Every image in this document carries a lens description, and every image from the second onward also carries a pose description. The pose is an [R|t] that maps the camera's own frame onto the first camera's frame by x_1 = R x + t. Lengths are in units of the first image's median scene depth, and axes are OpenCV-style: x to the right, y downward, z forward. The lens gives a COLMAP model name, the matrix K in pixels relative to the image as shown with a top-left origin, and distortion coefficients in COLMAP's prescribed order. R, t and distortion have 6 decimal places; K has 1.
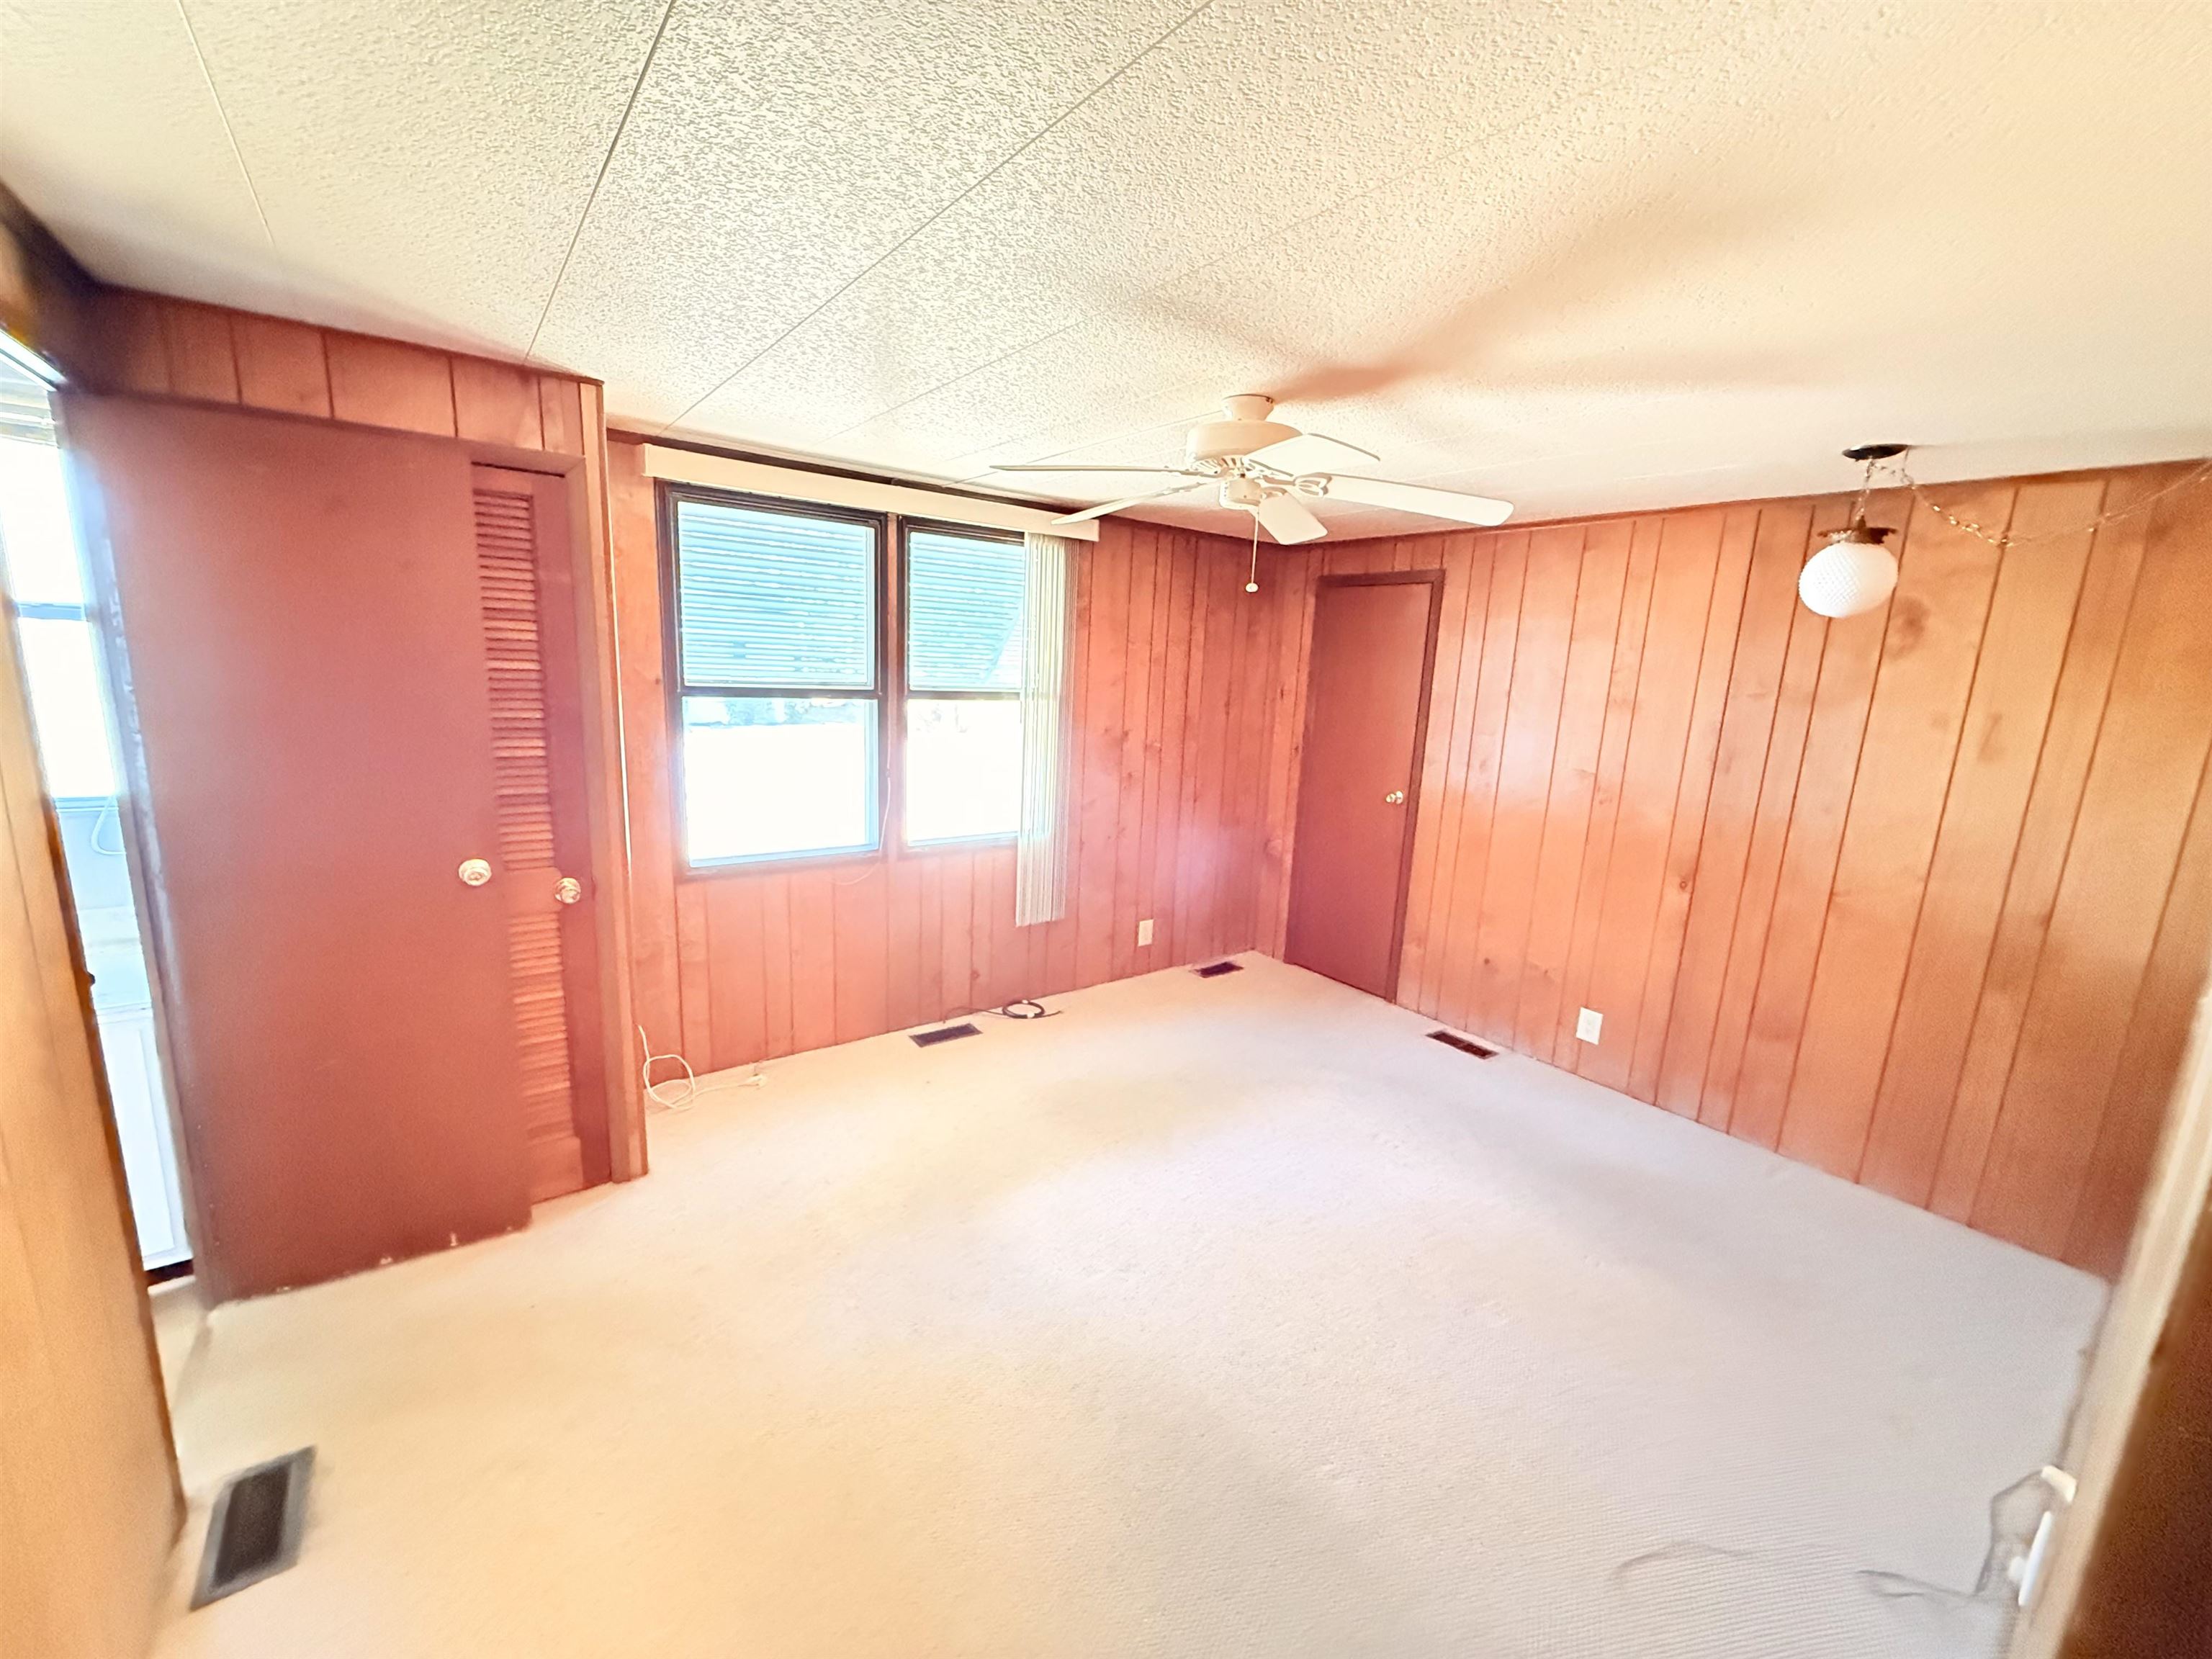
lens RADIAL K [[879.0, 0, 1094.3], [0, 879.0, 827.4], [0, 0, 1]] dist [0.000077, 0.000024]
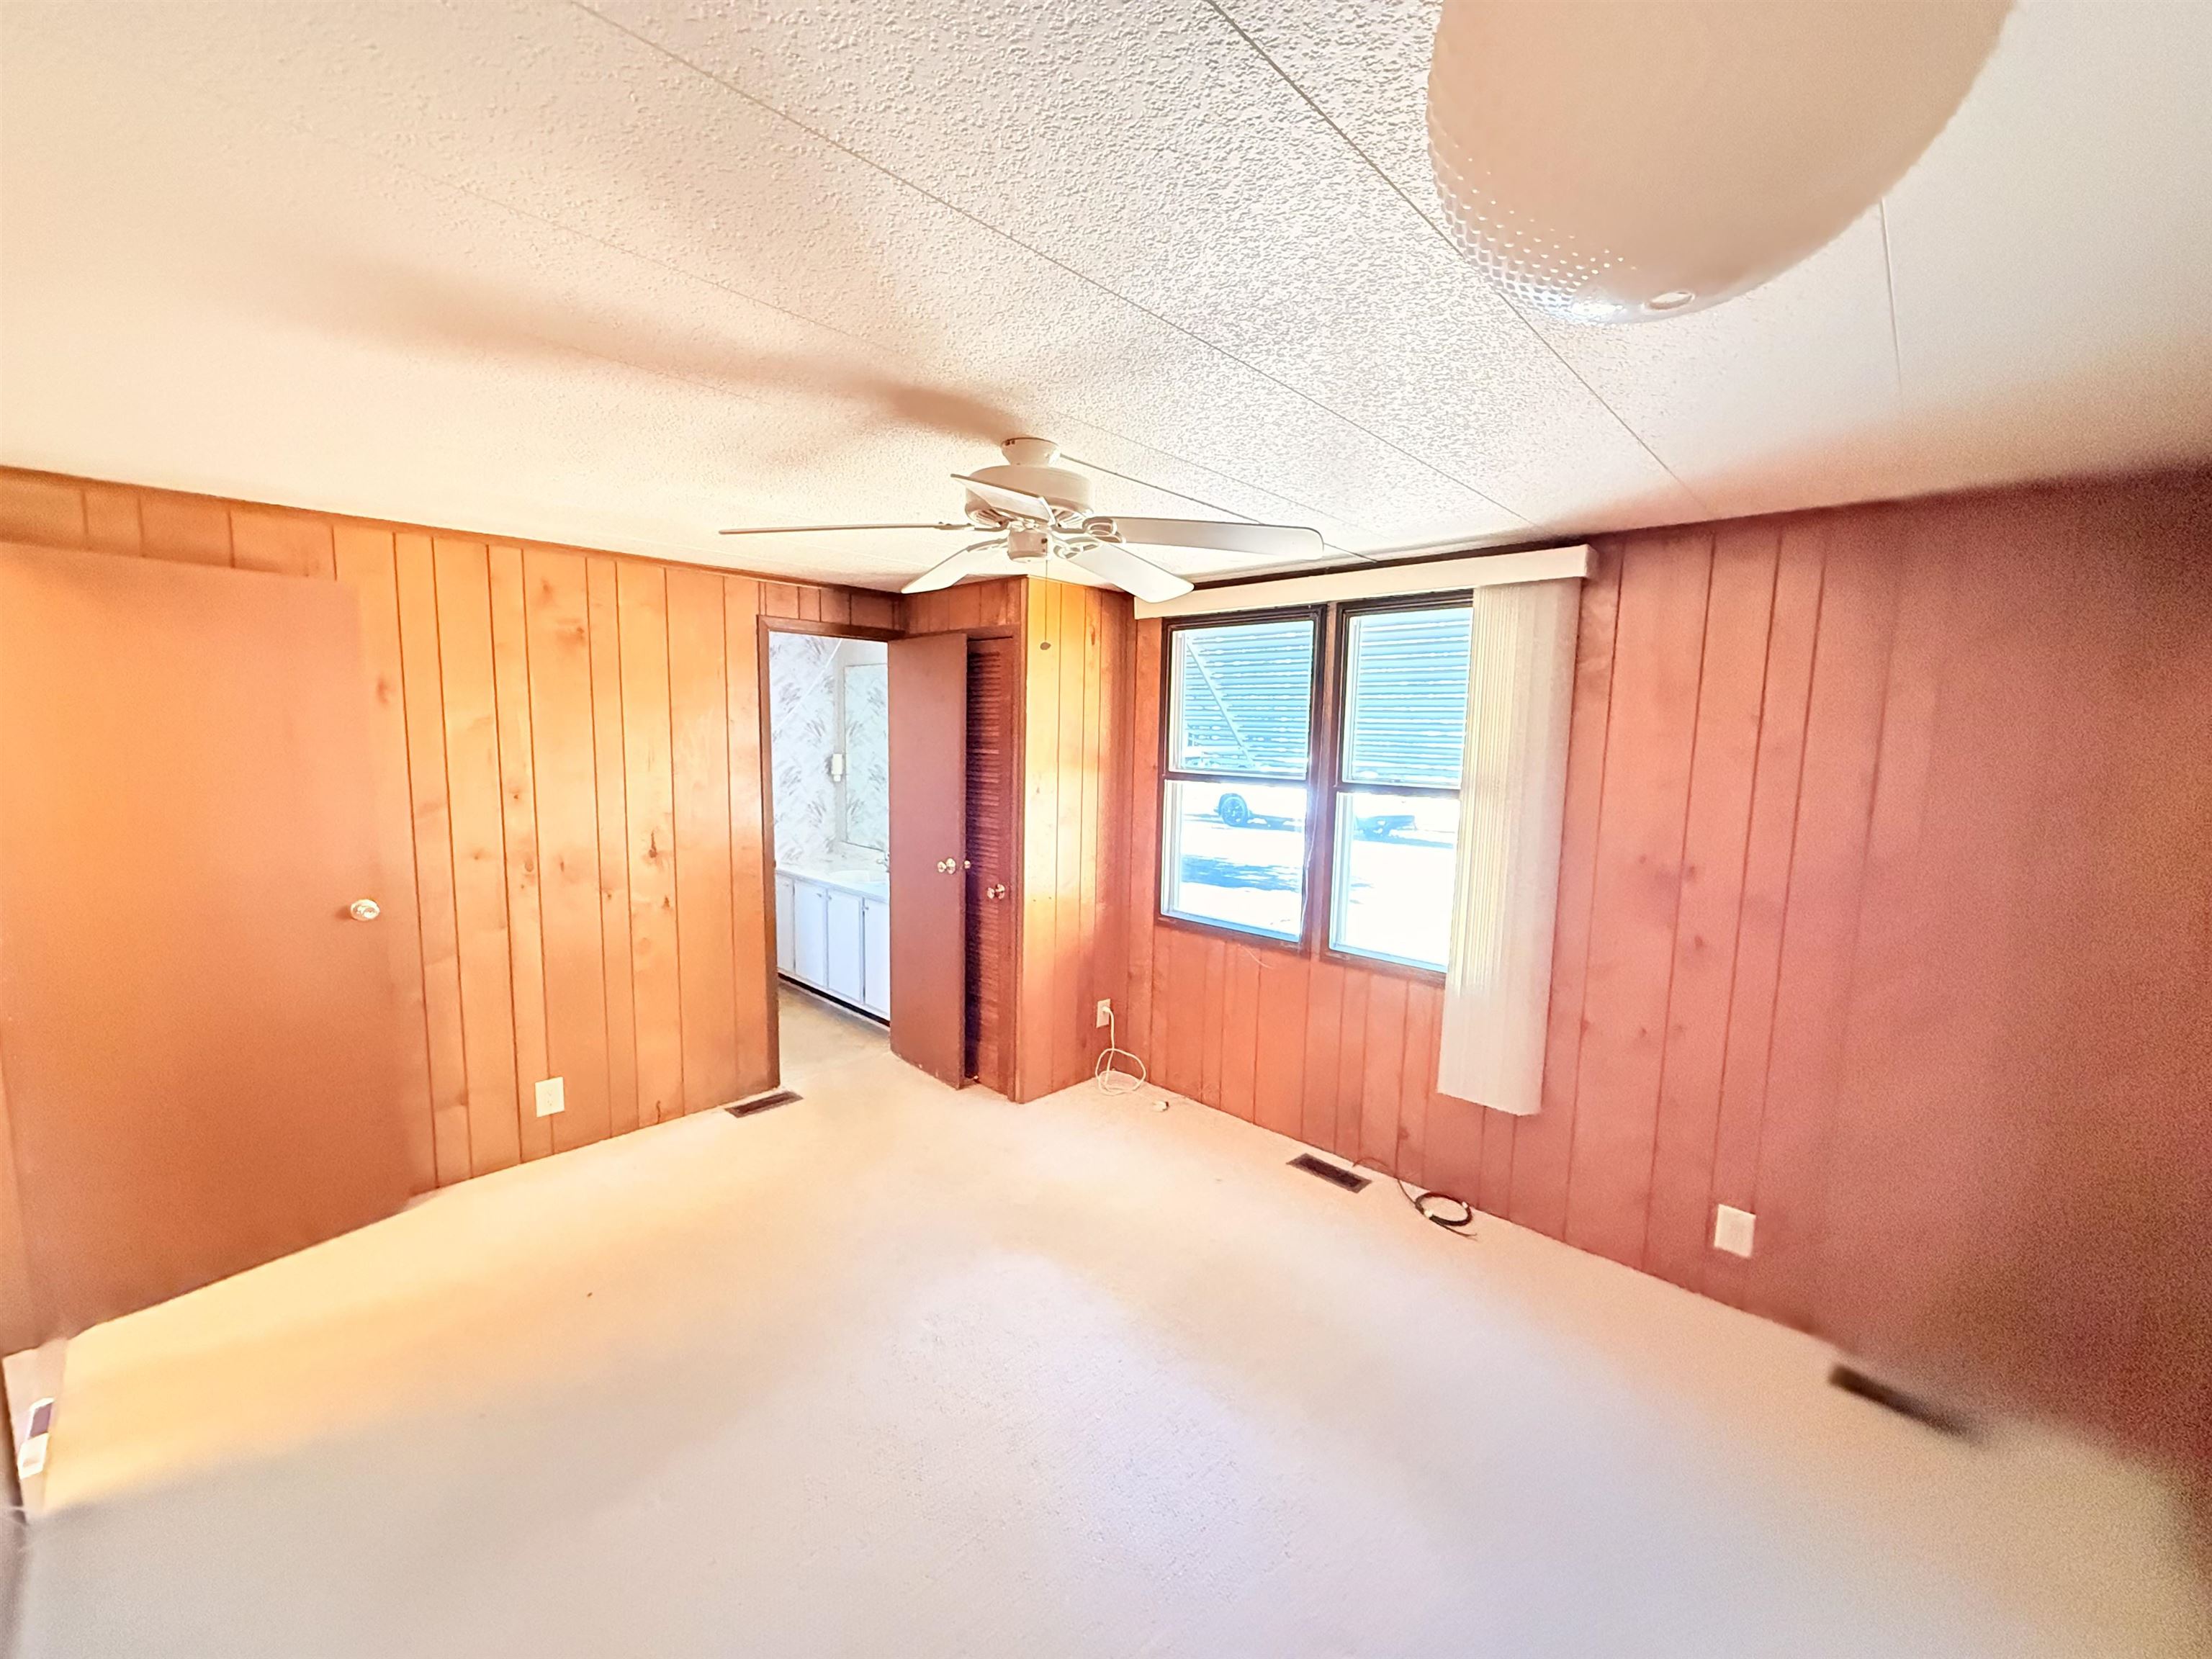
lens RADIAL K [[879.0, 0, 1101.3], [0, 879.0, 829.9], [0, 0, 1]] dist [0.000077, 0.000024]
pose [[0.165760, 0.072704, -0.983483, 0.634500], [-0.196364, 0.979742, 0.039331, -0.088514], [0.966418, 0.186601, 0.176678, 0.566931]]
